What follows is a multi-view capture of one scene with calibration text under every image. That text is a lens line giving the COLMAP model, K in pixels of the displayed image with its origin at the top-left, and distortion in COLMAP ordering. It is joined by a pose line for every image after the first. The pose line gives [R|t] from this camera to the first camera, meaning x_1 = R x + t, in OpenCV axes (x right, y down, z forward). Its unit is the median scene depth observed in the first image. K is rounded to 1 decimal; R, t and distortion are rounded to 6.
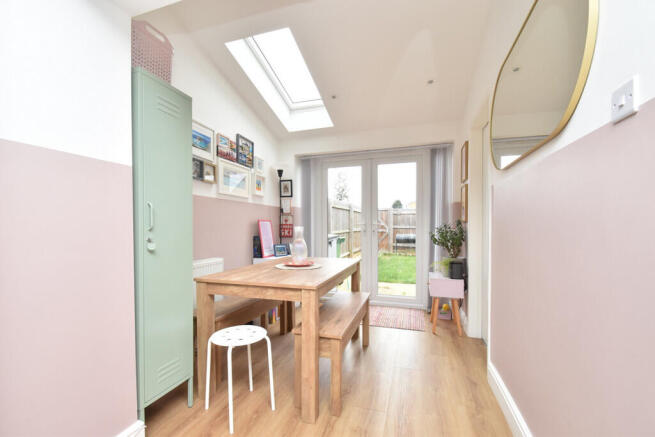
lens RADIAL K [[272.2, 0, 329.1], [0, 272.2, 229.3], [0, 0, 1]] dist [-0.000270, -0.000009]
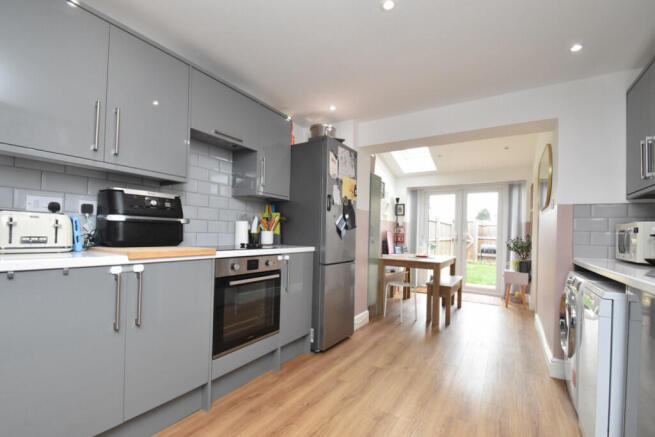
lens RADIAL K [[285.3, 0, 324.6], [0, 285.3, 232.7], [0, 0, 1]] dist [0.001778, 0.000104]
pose [[0.965380, 0.027277, -0.259418, -0.152898], [-0.031484, 0.999431, -0.012076, 0.008785], [0.258941, 0.019826, 0.965690, -0.638457]]
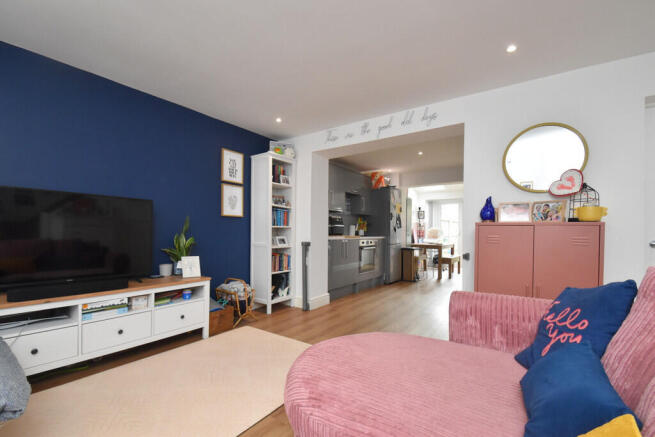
lens RADIAL K [[285.3, 0, 324.6], [0, 285.3, 232.7], [0, 0, 1]] dist [0.001778, 0.000104]
pose [[0.948471, 0.007046, -0.316785, -0.174518], [-0.011425, 0.999863, -0.011967, 0.039401], [0.316658, 0.014969, 0.948422, -1.558917]]
